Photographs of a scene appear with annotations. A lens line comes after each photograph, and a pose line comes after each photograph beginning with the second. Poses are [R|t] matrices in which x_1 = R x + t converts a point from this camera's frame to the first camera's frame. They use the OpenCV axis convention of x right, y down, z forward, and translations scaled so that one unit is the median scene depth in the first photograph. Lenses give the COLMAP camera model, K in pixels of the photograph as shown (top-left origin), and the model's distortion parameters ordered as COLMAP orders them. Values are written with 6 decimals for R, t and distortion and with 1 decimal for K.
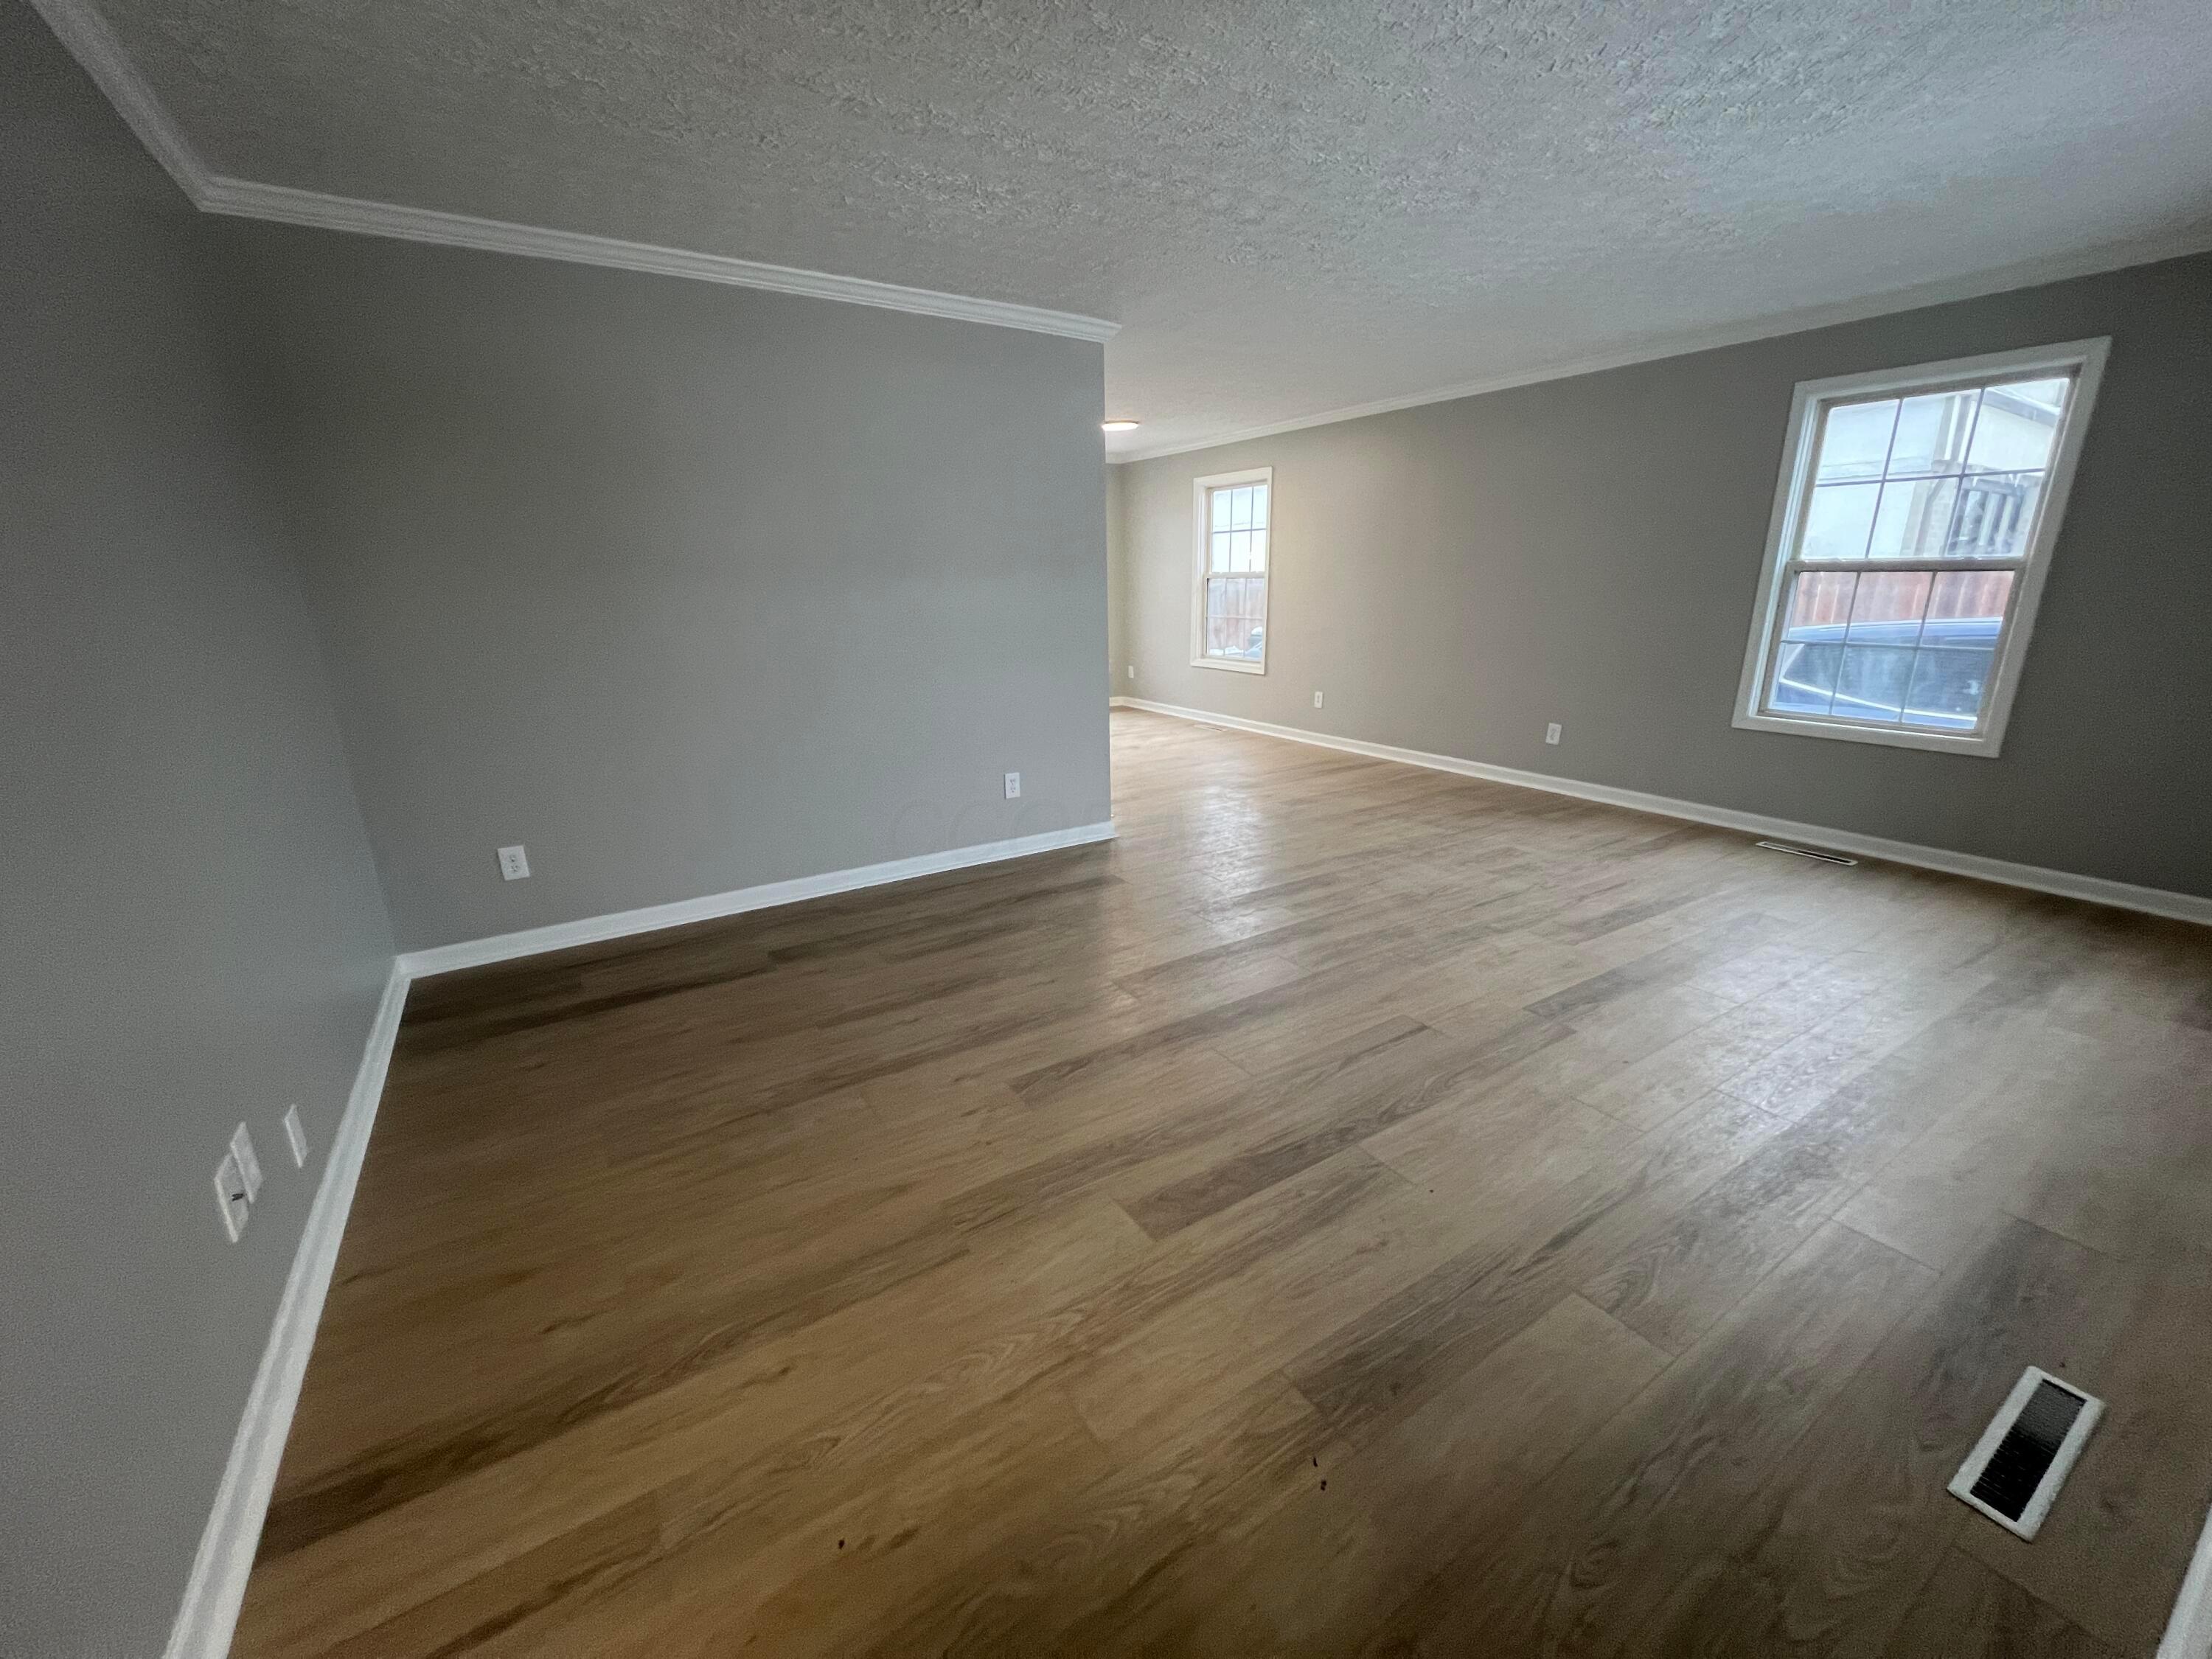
lens RADIAL K [[897.1, 0, 1106.0], [0, 897.1, 829.5], [0, 0, 1]] dist [0.001015, -0.000081]
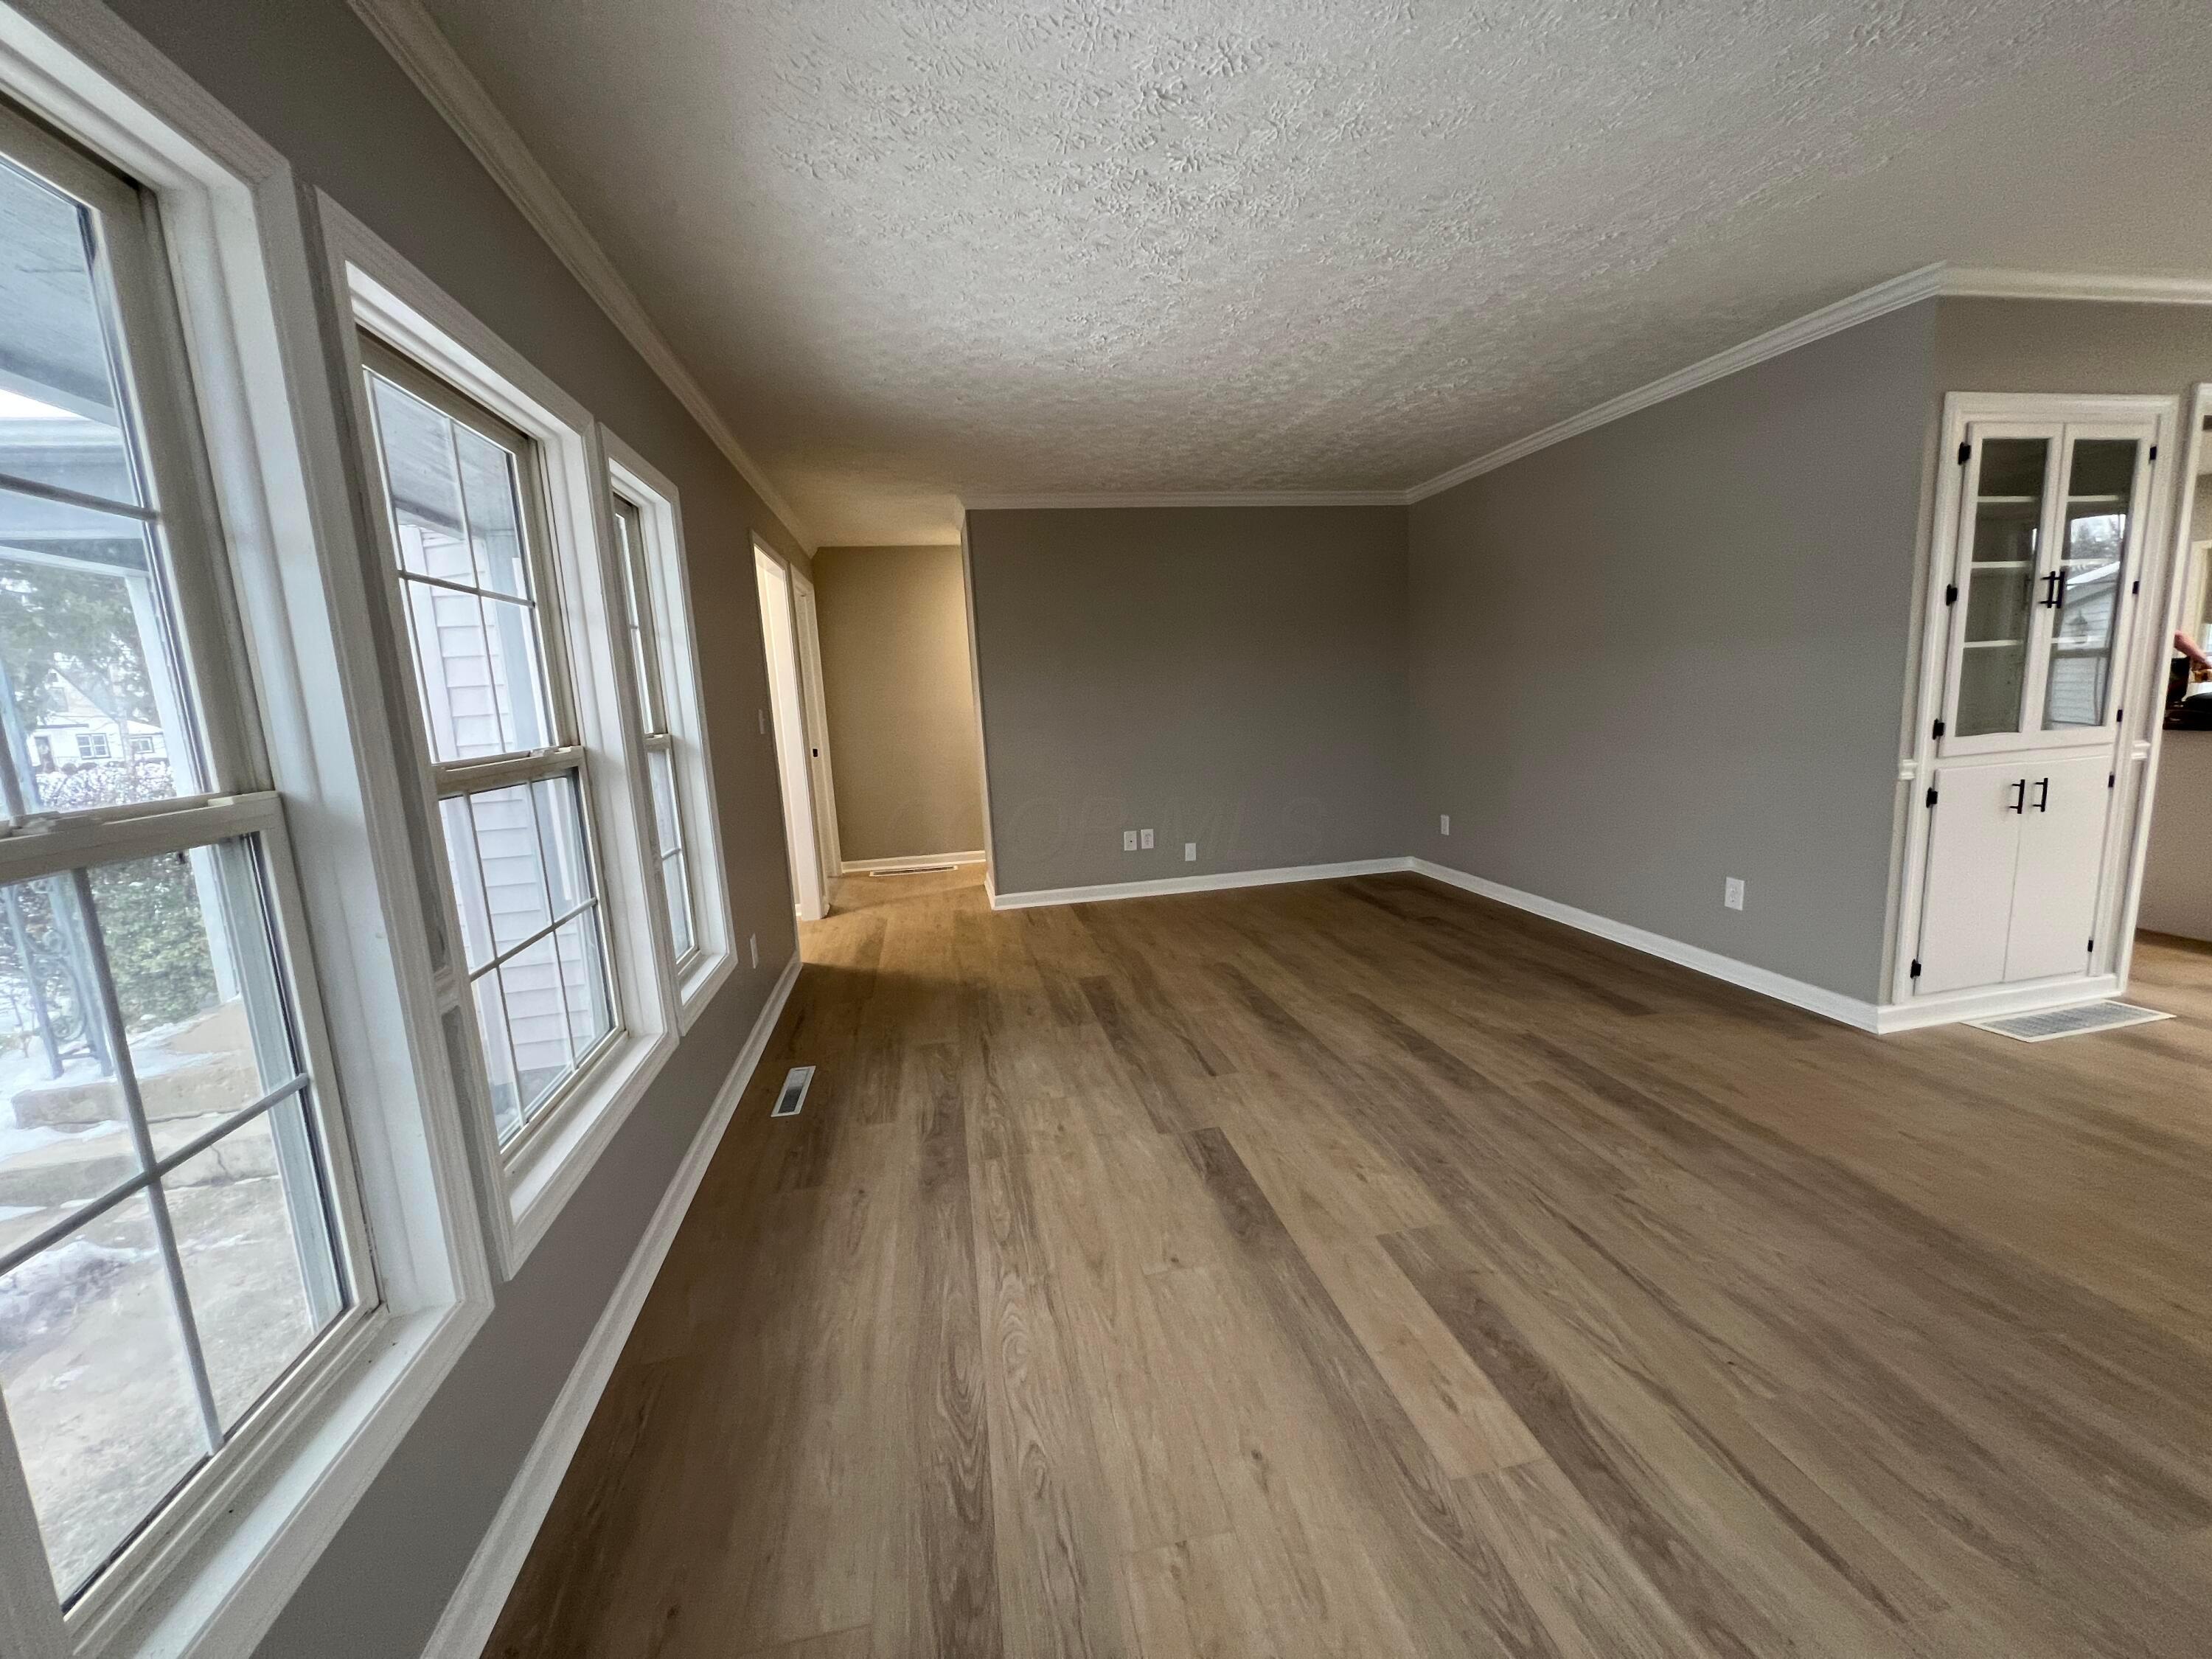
lens RADIAL K [[897.1, 0, 1106.0], [0, 897.1, 829.5], [0, 0, 1]] dist [0.001015, -0.000081]
pose [[-0.373406, 0.179104, -0.910214, 1.311465], [-0.195605, 0.943924, 0.265982, -0.325601], [0.906811, 0.277362, -0.317433, 1.102090]]
